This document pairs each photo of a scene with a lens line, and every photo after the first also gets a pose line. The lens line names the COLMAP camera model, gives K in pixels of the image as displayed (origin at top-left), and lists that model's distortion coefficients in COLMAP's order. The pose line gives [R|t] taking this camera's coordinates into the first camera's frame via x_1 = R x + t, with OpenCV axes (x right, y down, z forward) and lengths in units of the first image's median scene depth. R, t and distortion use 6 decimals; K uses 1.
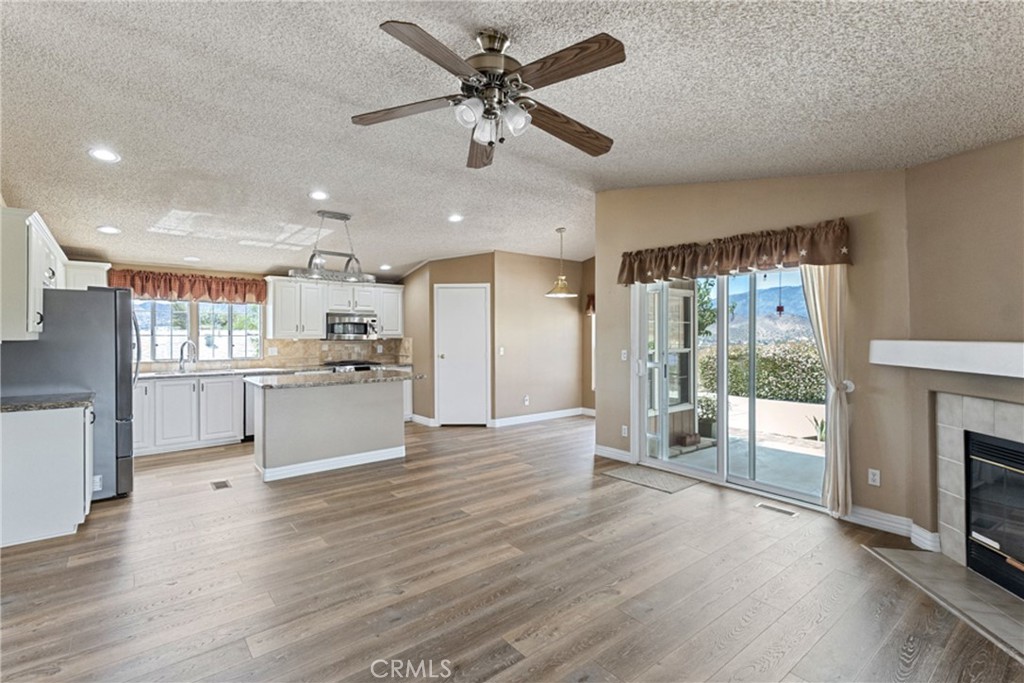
lens RADIAL K [[466.9, 0, 511.8], [0, 466.9, 337.0], [0, 0, 1]] dist [0.014458, -0.001517]
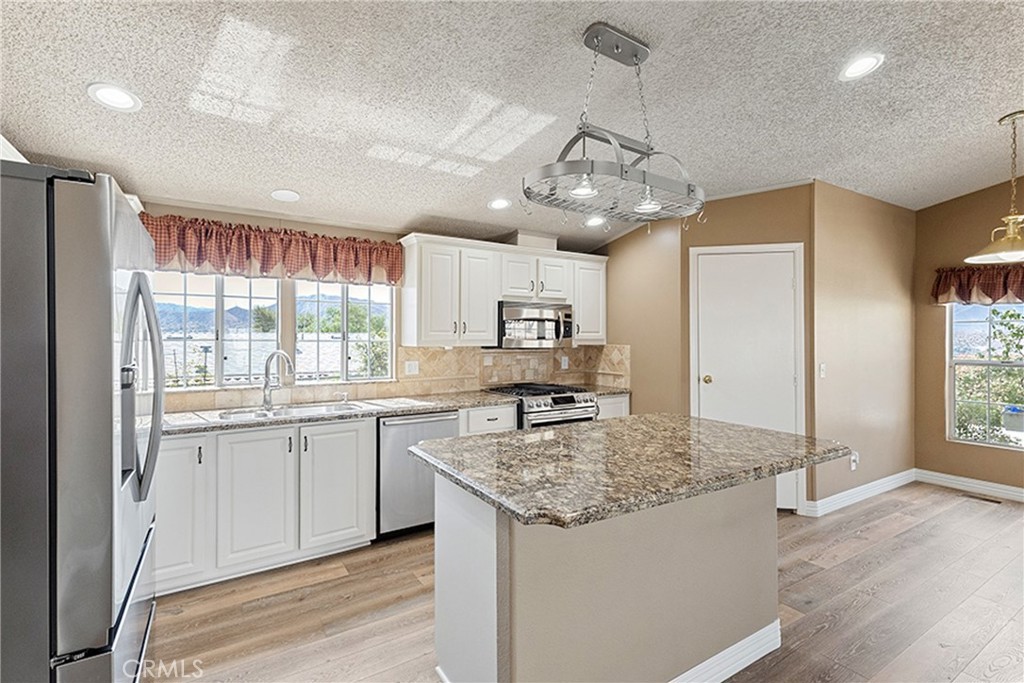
lens RADIAL K [[472.9, 0, 516.6], [0, 472.9, 338.6], [0, 0, 1]] dist [0.008402, 0.000303]
pose [[0.992703, 0.001646, -0.120578, -0.314824], [-0.002204, 0.999987, -0.004500, -0.003436], [0.120569, 0.004732, 0.992694, 0.441763]]
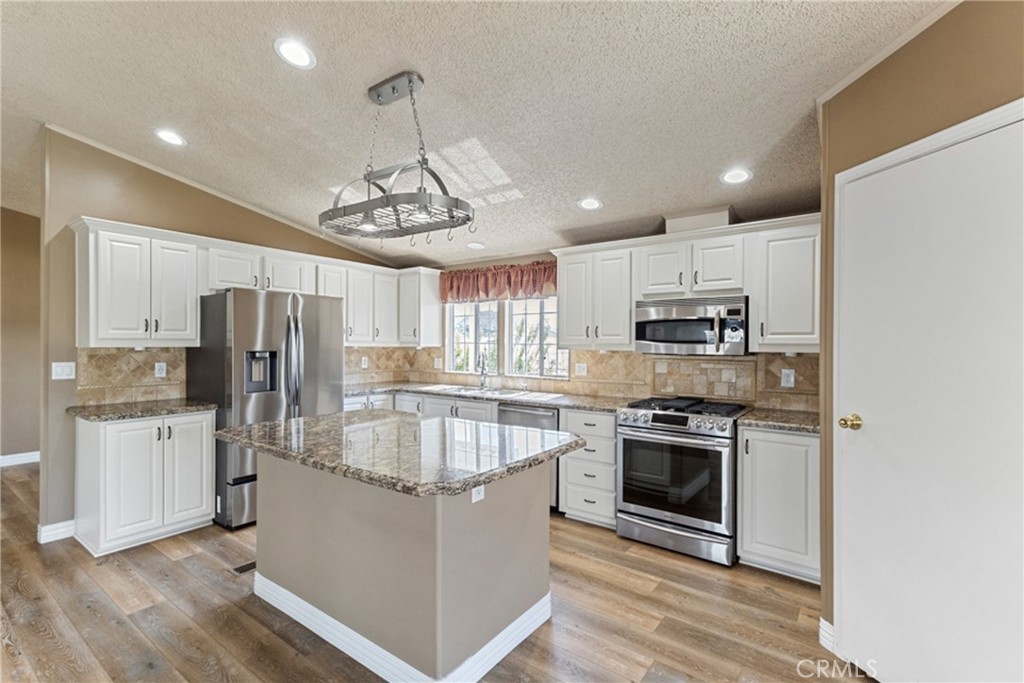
lens RADIAL K [[466.9, 0, 510.8], [0, 466.9, 344.2], [0, 0, 1]] dist [0.014458, -0.001517]
pose [[0.245388, 0.003463, -0.969419, 0.078641], [-0.010050, 0.999949, 0.001028, -0.003252], [0.969373, 0.009490, 0.245410, 0.760798]]
